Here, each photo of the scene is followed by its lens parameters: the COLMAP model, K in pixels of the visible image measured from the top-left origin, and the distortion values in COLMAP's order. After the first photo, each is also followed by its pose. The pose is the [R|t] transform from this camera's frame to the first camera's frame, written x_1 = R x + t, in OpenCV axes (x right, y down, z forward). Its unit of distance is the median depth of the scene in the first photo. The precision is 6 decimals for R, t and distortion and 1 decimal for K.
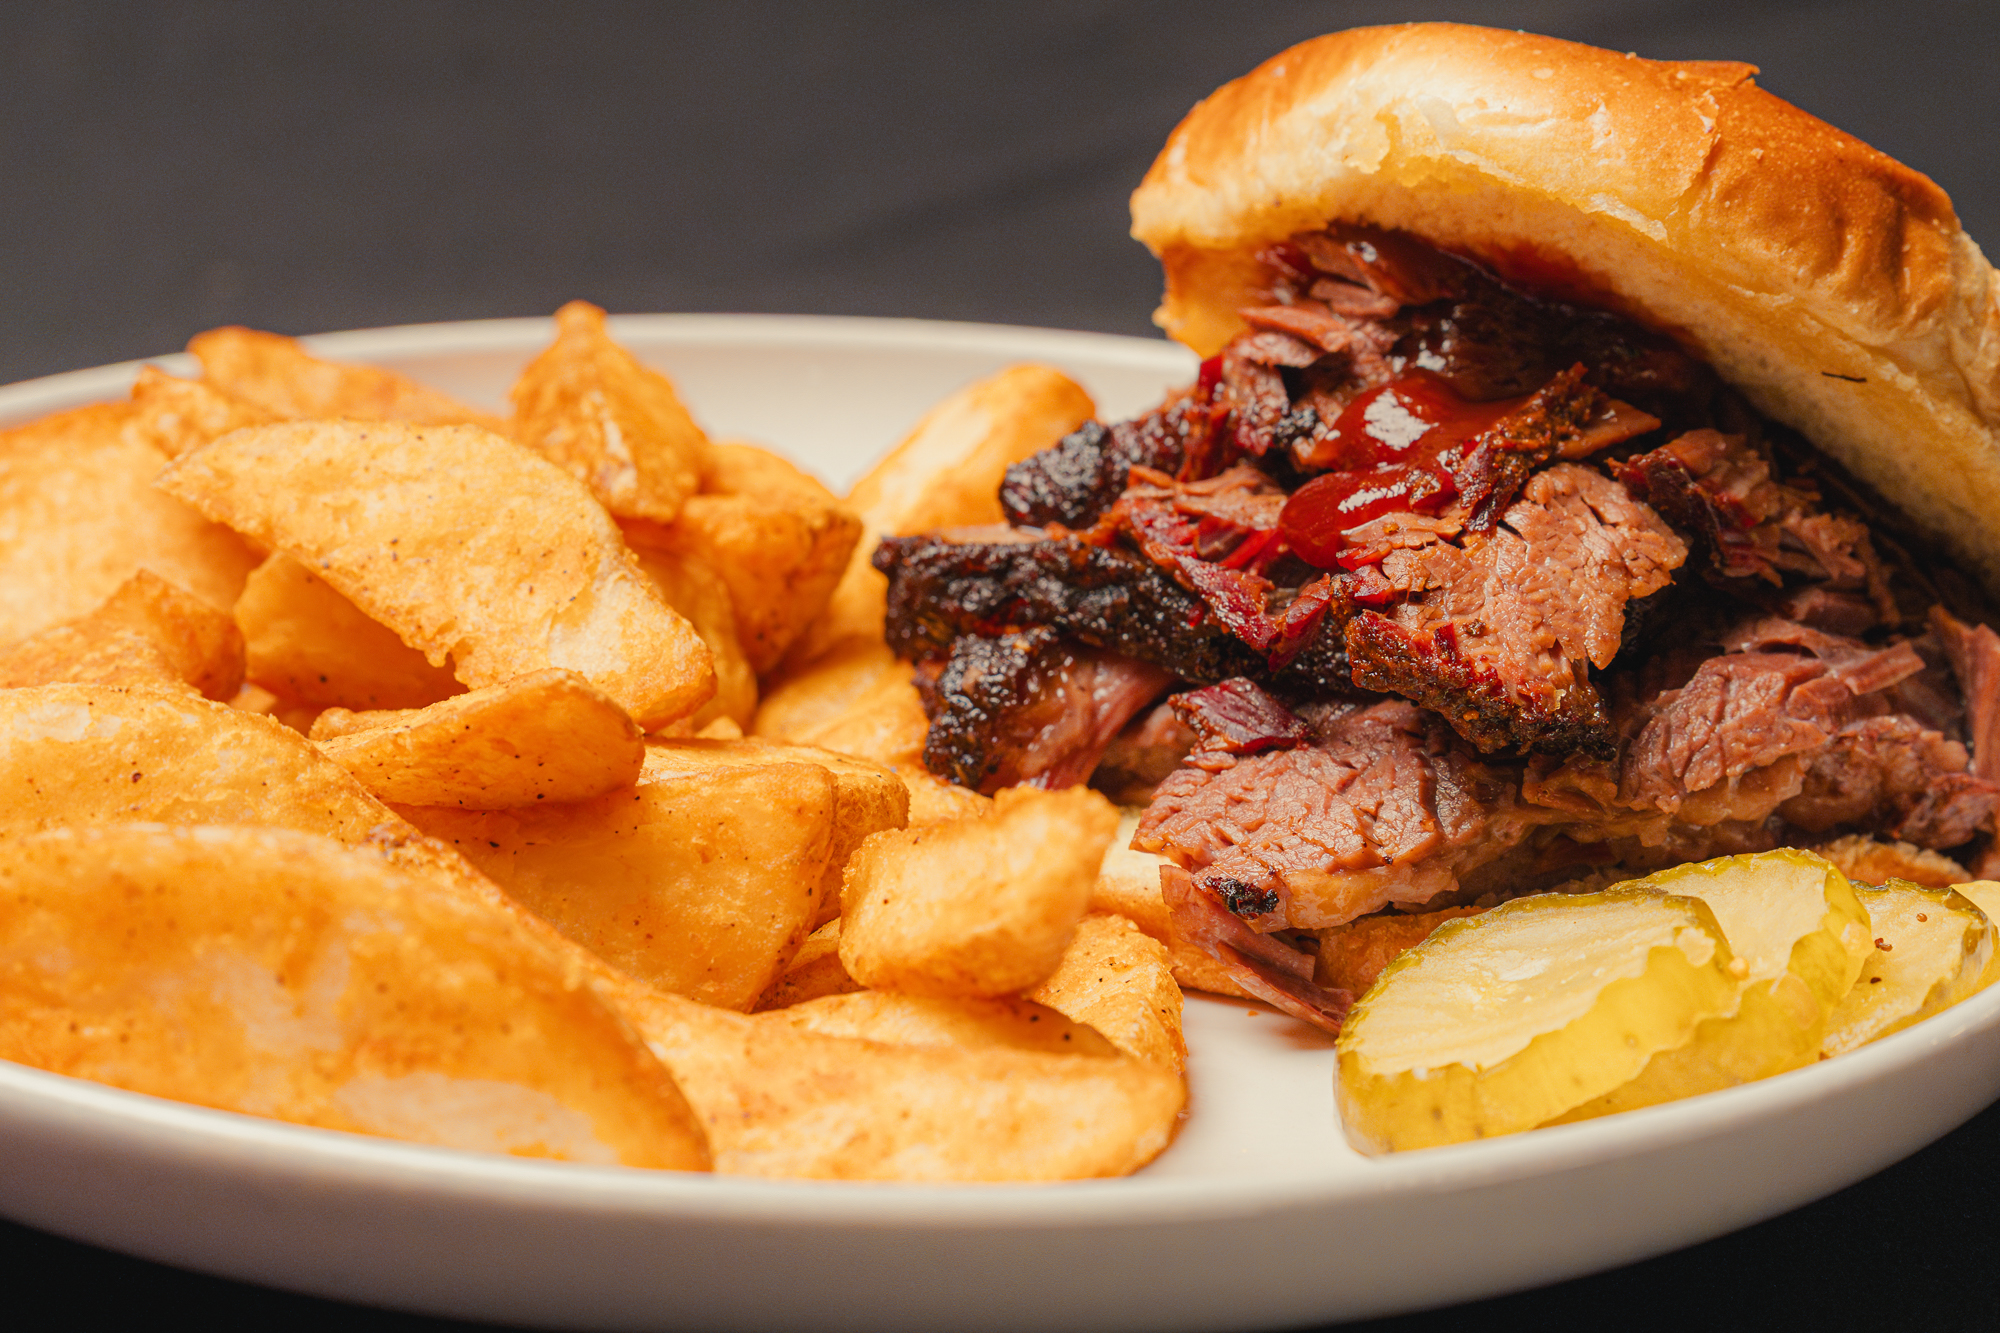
lens RADIAL K [[8287.5, 0, 993.1], [0, 8287.5, 660.4], [0, 0, 1]] dist [0.795053, 0.000000]
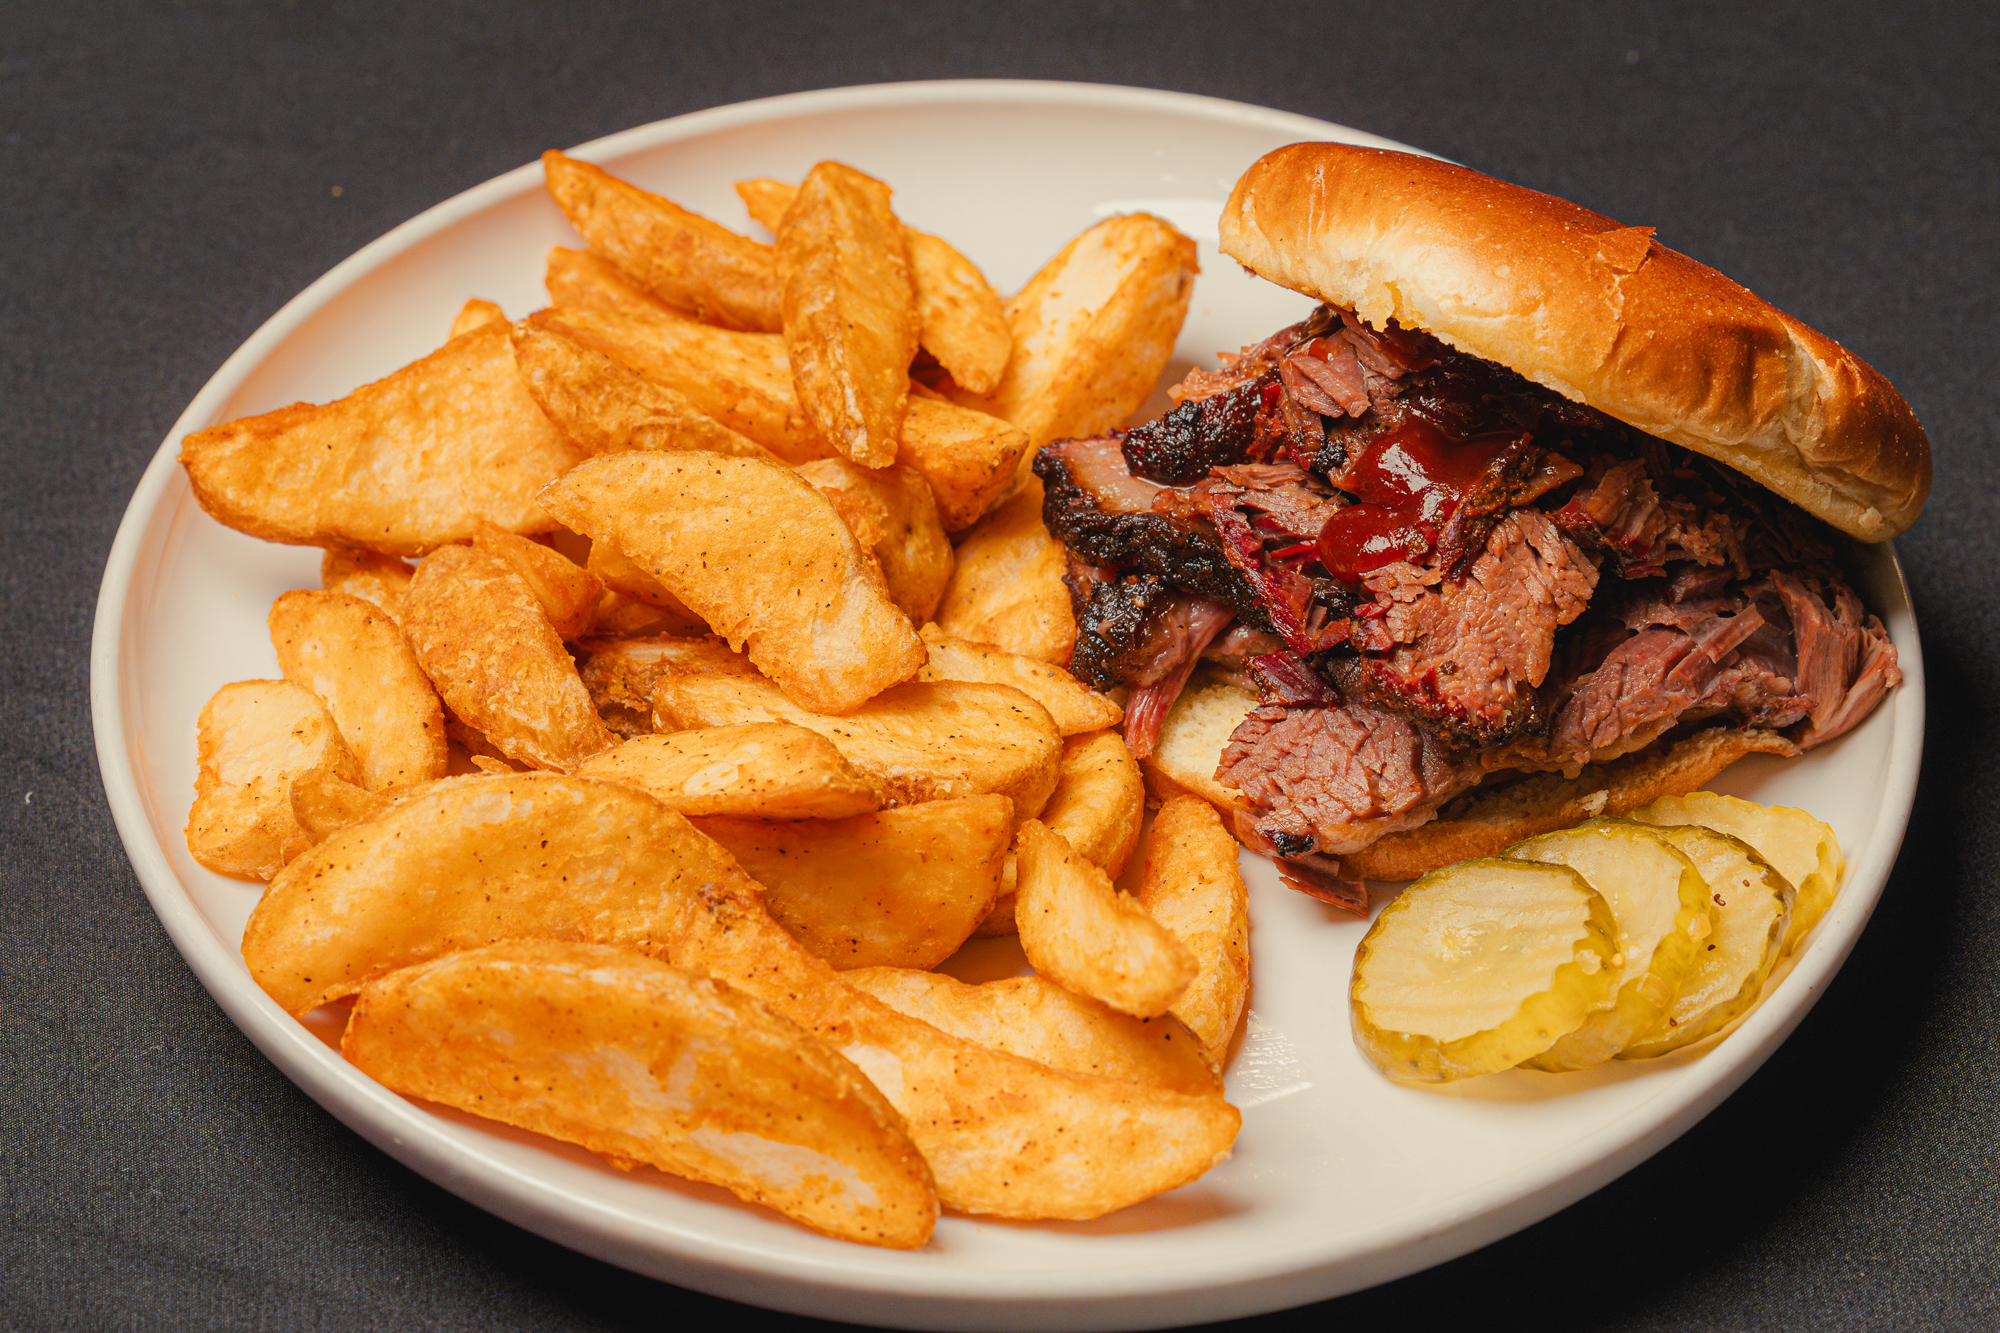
lens RADIAL K [[8287.5, 0, 1004.5], [0, 8287.5, 673.4], [0, 0, 1]] dist [0.795053, 0.000000]
pose [[0.999731, -0.005805, -0.022442, 0.012637], [0.014459, 0.912884, 0.407963, -0.592040], [0.018119, -0.408178, 0.912723, -0.327020]]
